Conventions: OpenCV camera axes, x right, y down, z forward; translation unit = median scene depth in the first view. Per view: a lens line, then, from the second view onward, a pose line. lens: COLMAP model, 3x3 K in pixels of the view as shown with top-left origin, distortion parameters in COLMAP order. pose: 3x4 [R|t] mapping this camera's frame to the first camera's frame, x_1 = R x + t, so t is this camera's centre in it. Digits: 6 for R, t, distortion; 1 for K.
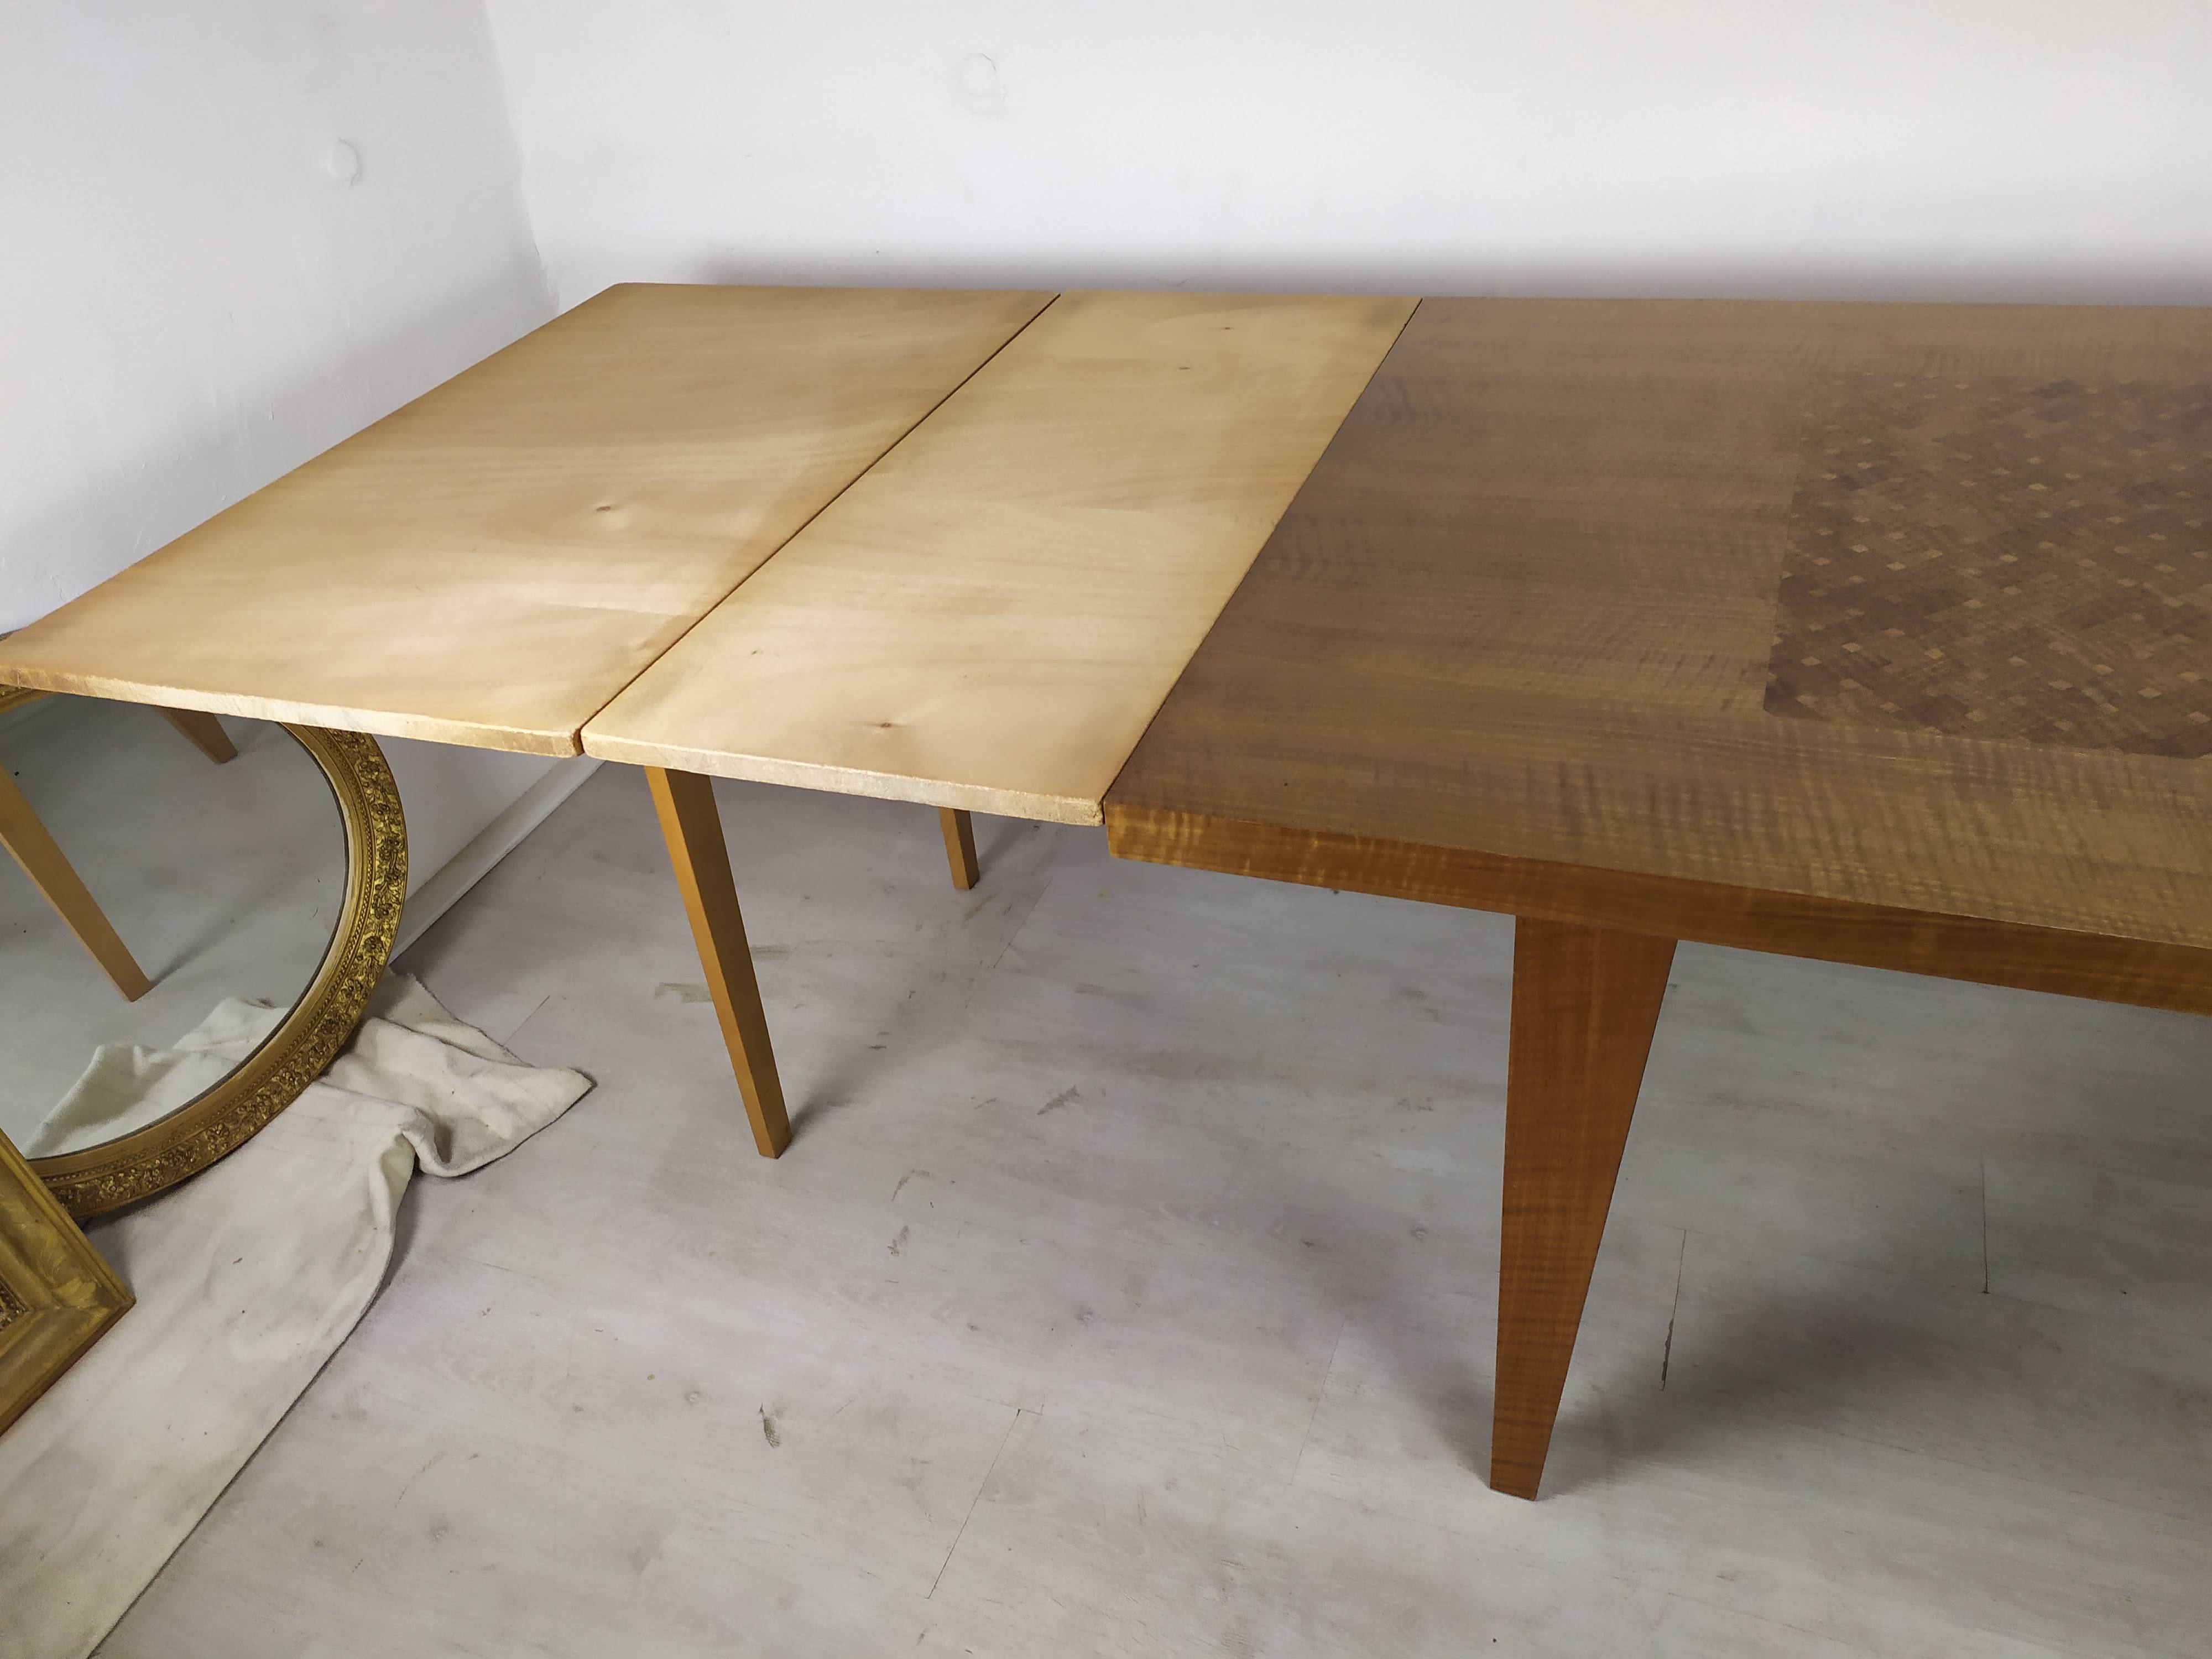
lens RADIAL K [[1676.9, 0, 1115.7], [0, 1676.9, 788.8], [0, 0, 1]] dist [0.038134, 0.005553]
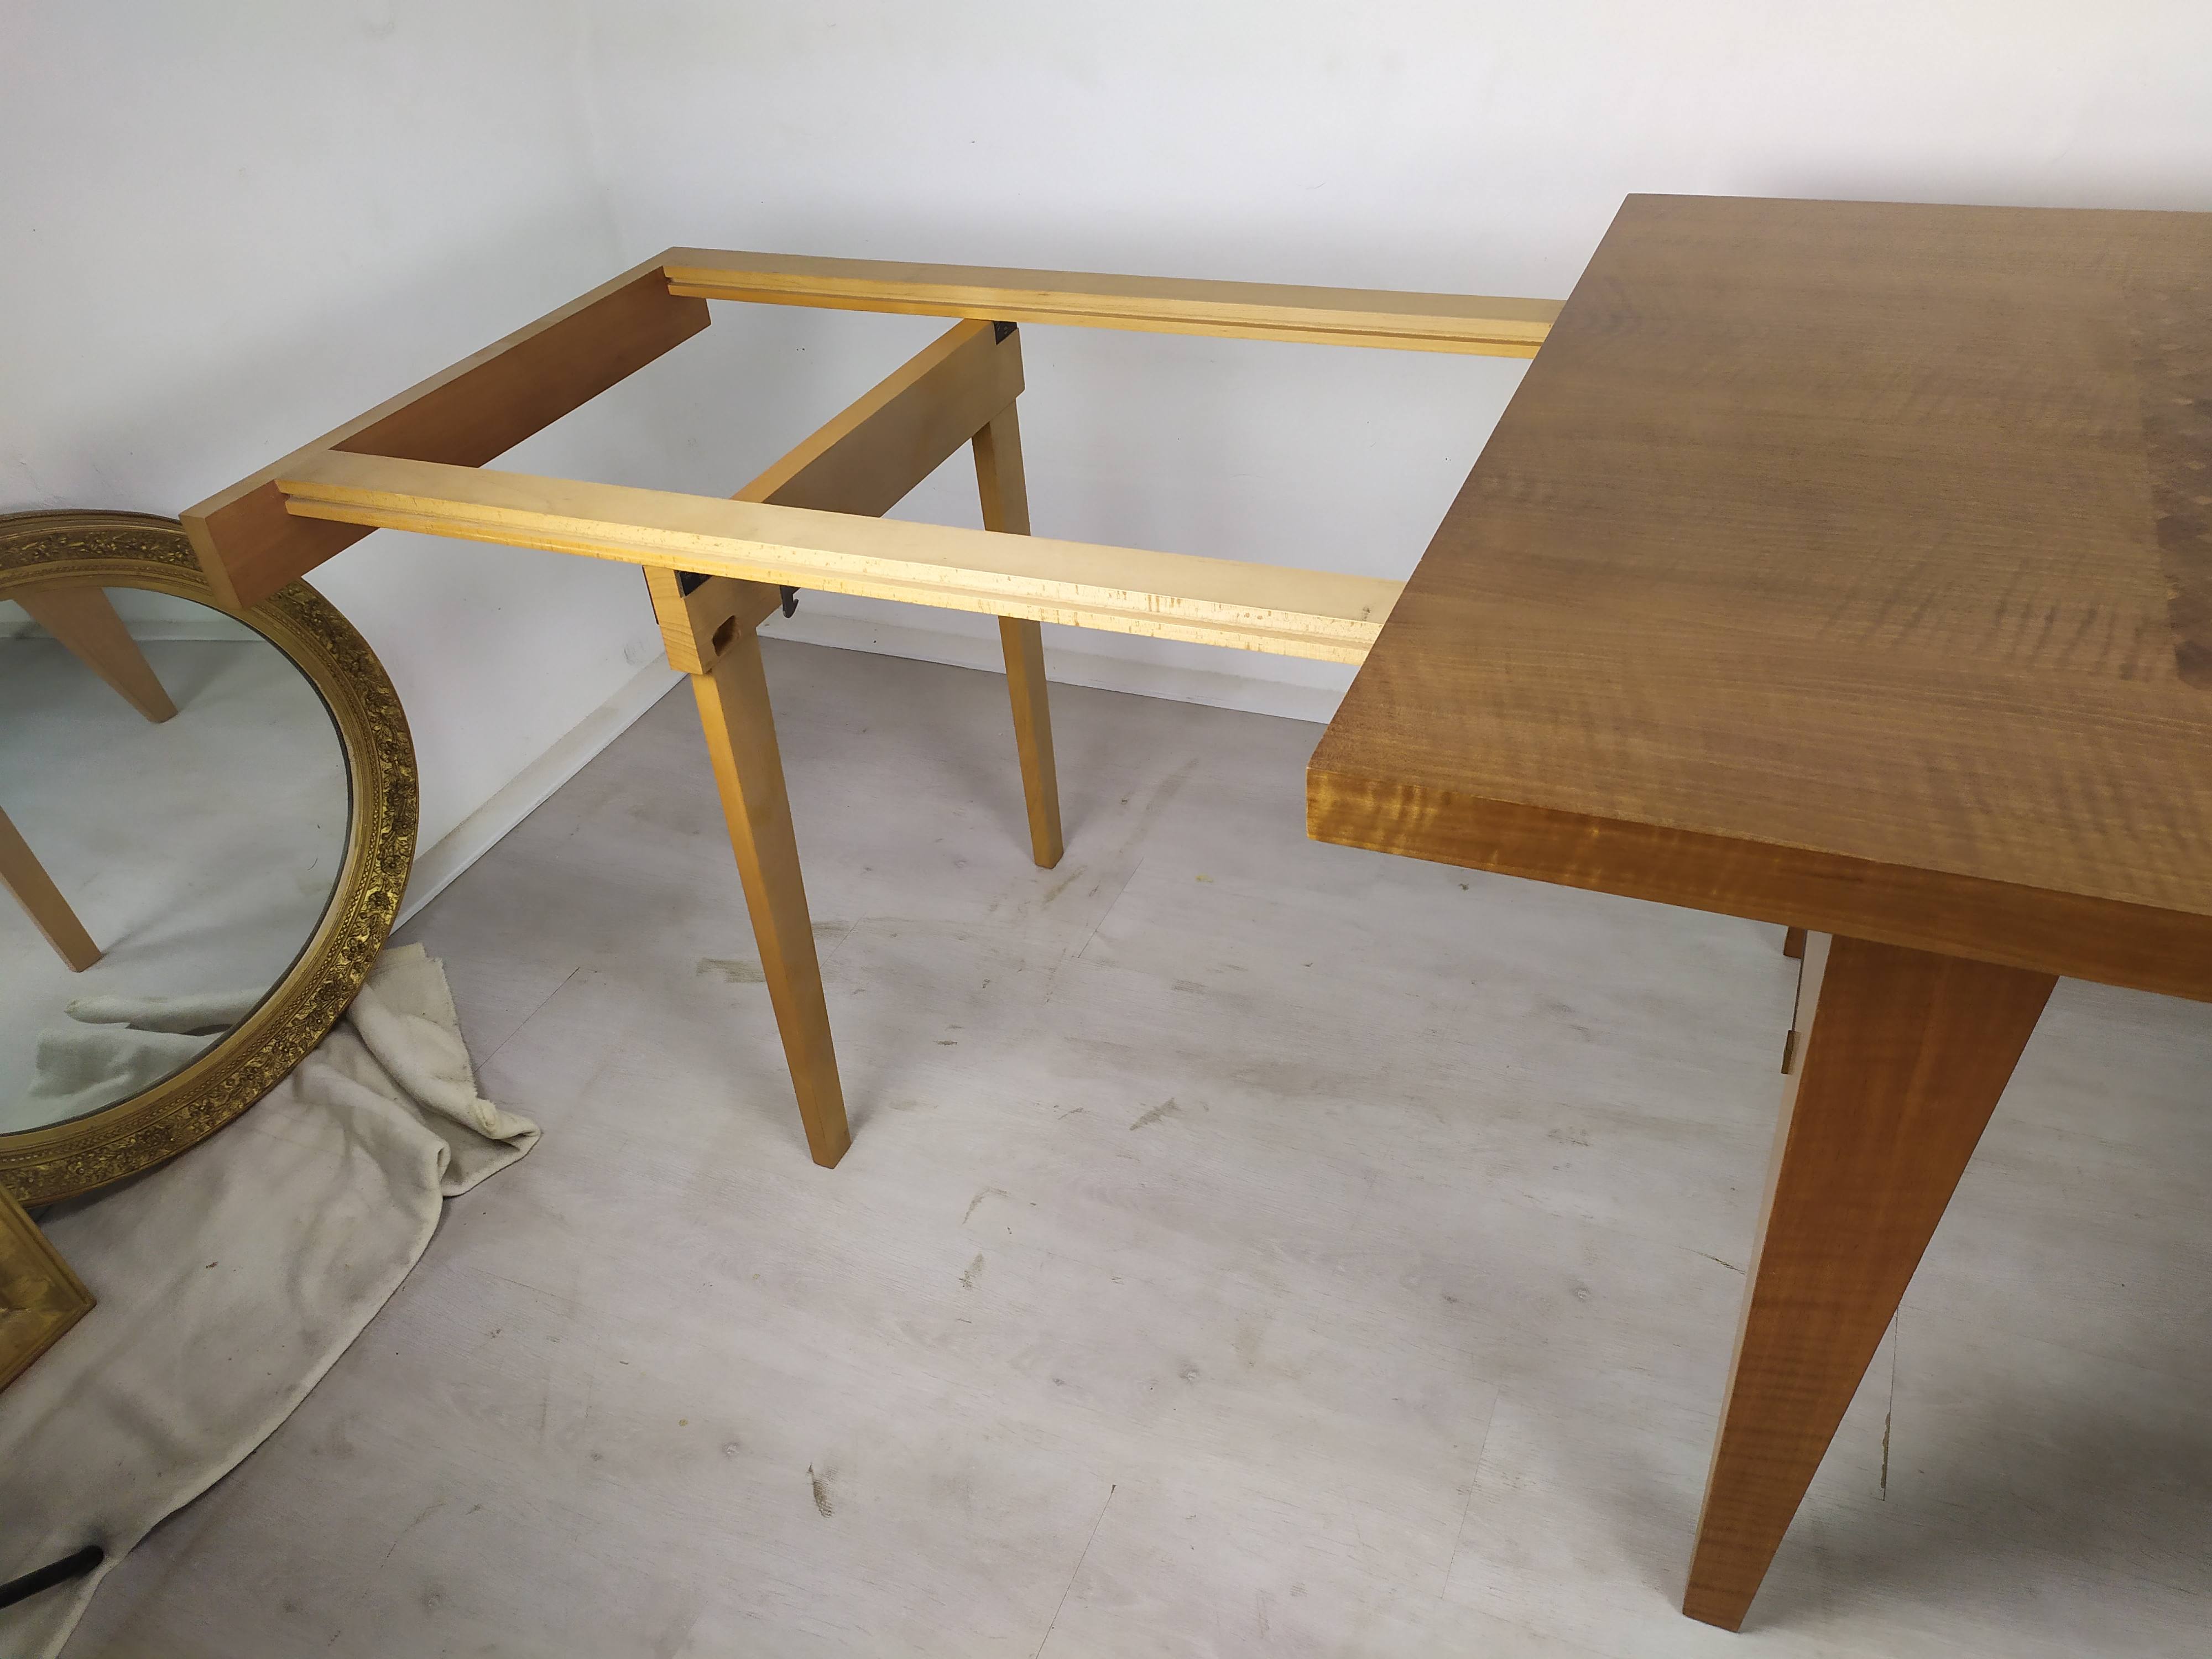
lens RADIAL K [[1638.7, 0, 1111.1], [0, 1638.7, 850.7], [0, 0, 1]] dist [0.106482, -0.166423]
pose [[0.999026, 0.042124, -0.013152, -0.063243], [-0.041419, 0.997894, 0.049917, 0.009083], [0.015227, -0.049324, 0.998667, 0.190210]]
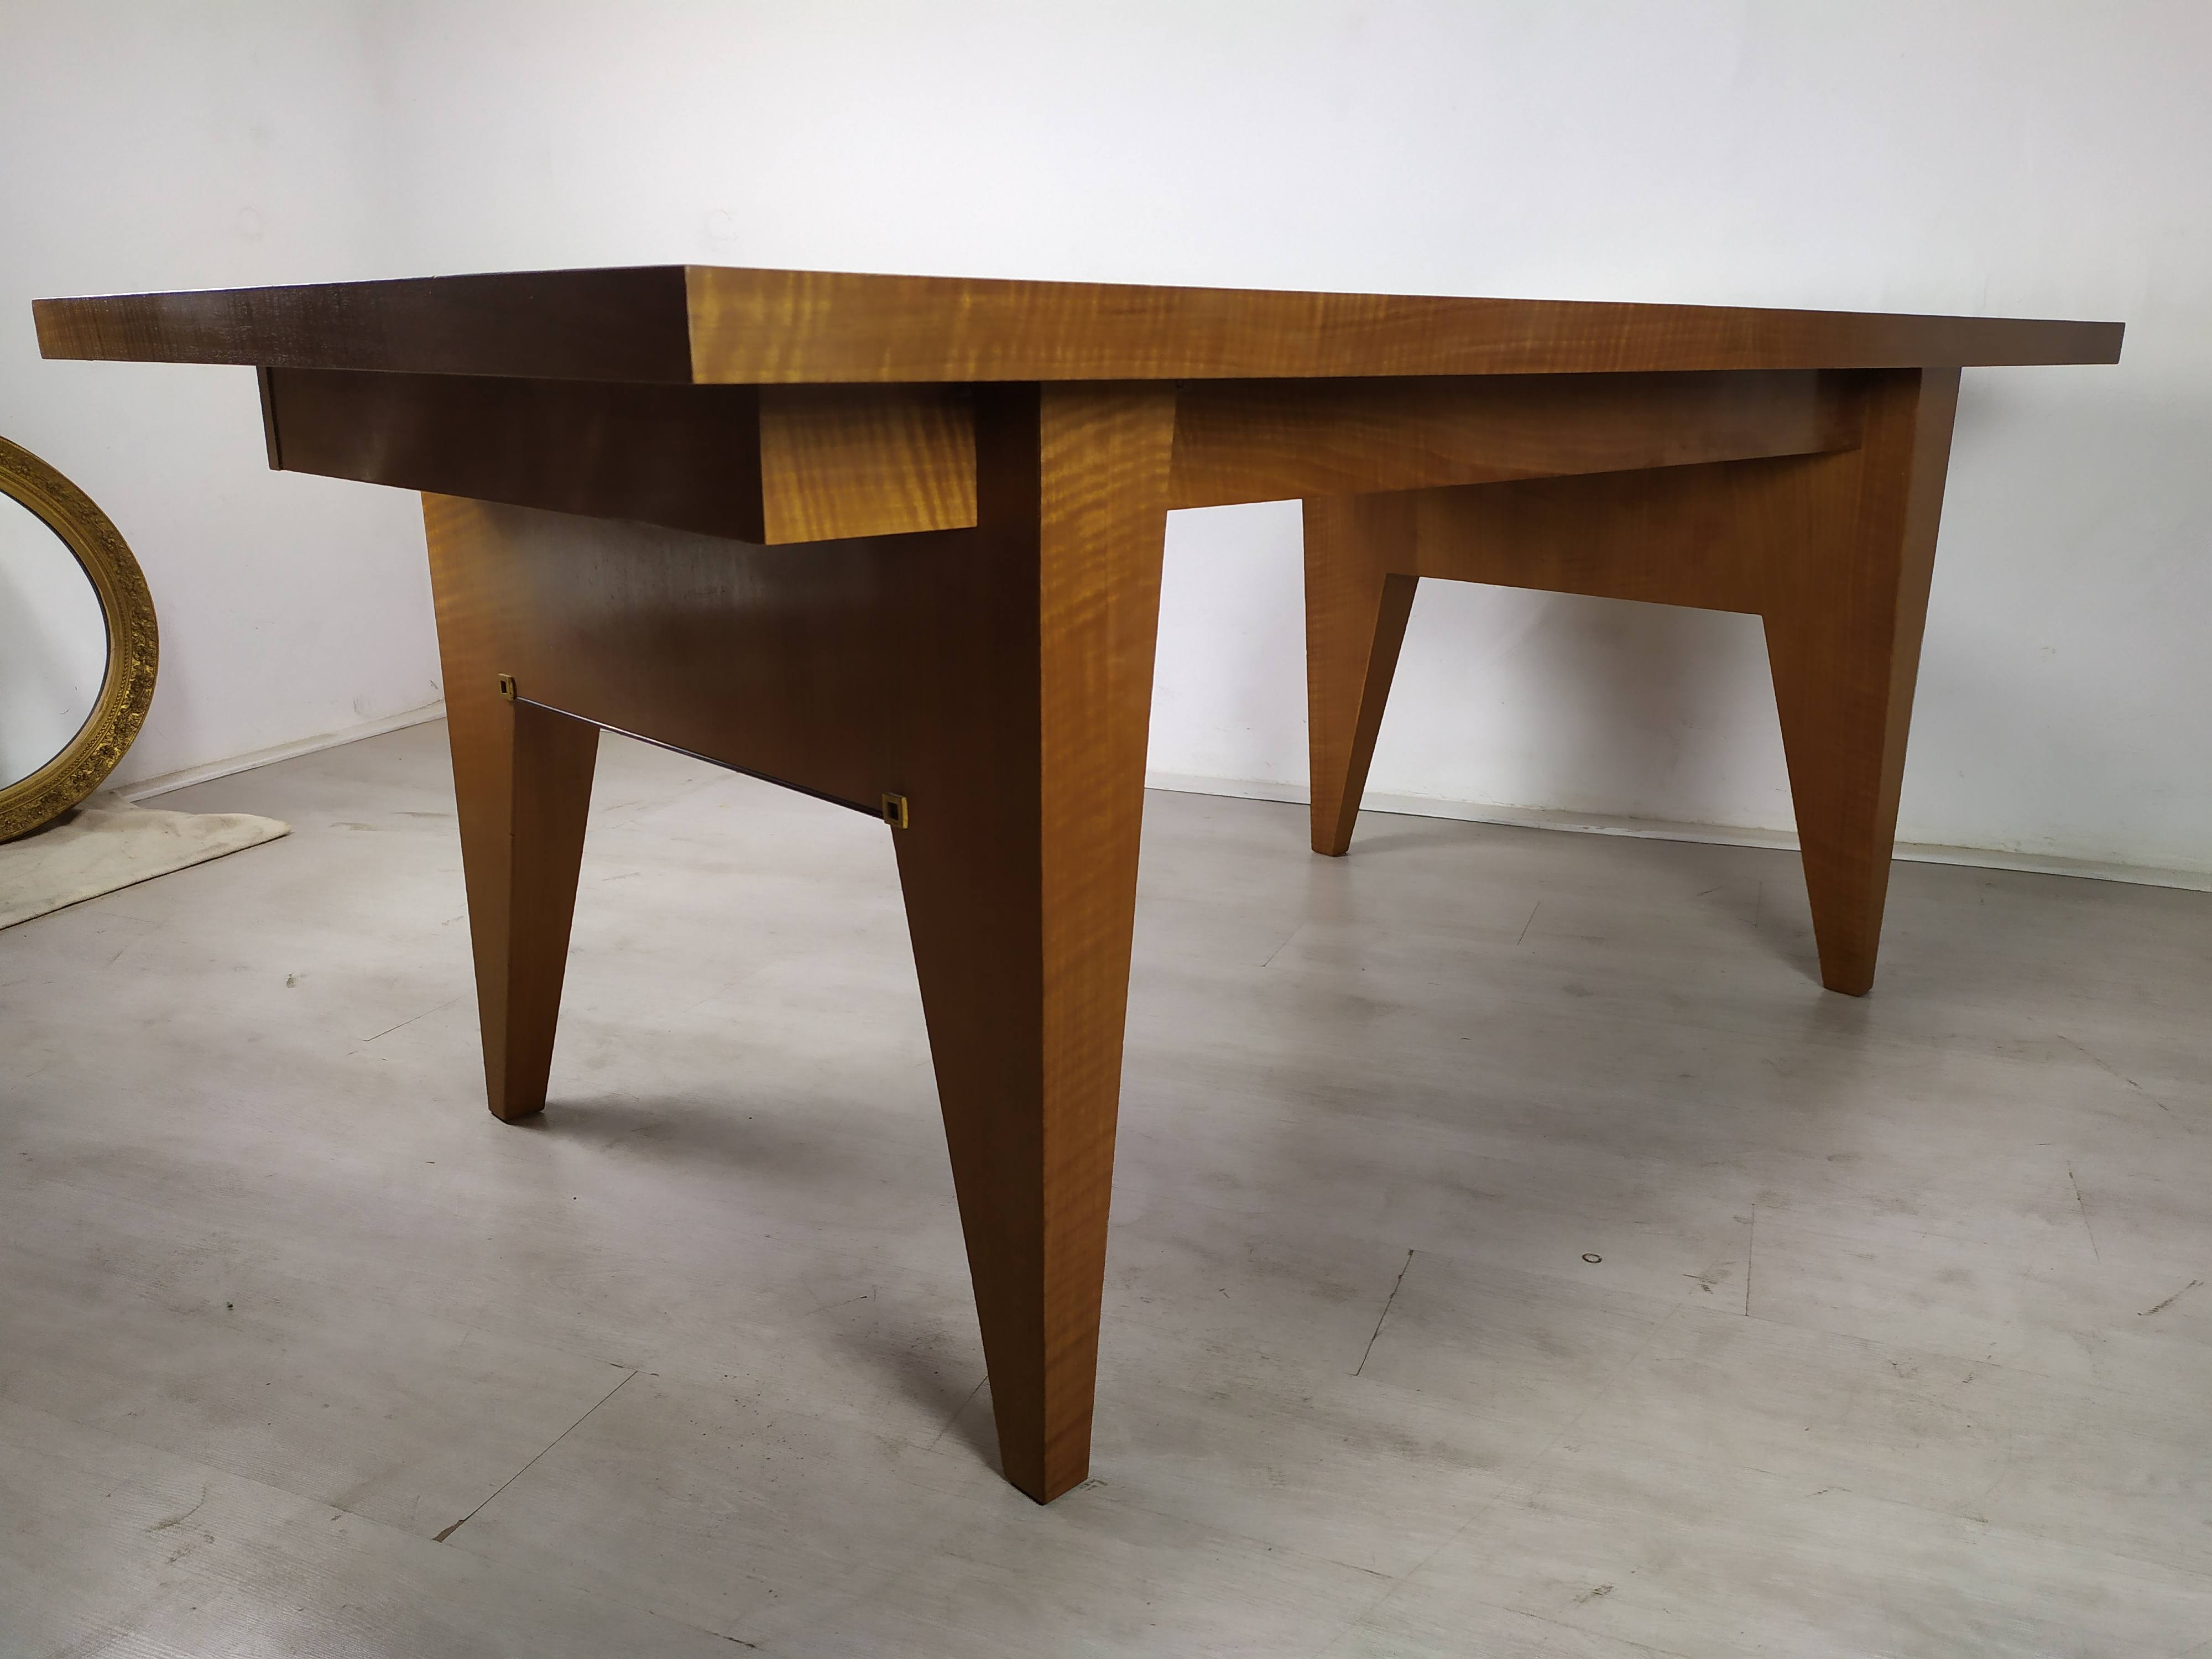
lens RADIAL K [[1681.4, 0, 1100.9], [0, 1681.4, 830.0], [0, 0, 1]] dist [0.046143, -0.036745]
pose [[0.995130, 0.098565, 0.000389, 0.387702], [-0.093586, 0.946083, -0.310110, 0.623617], [-0.030934, 0.308564, 0.950701, -0.247123]]
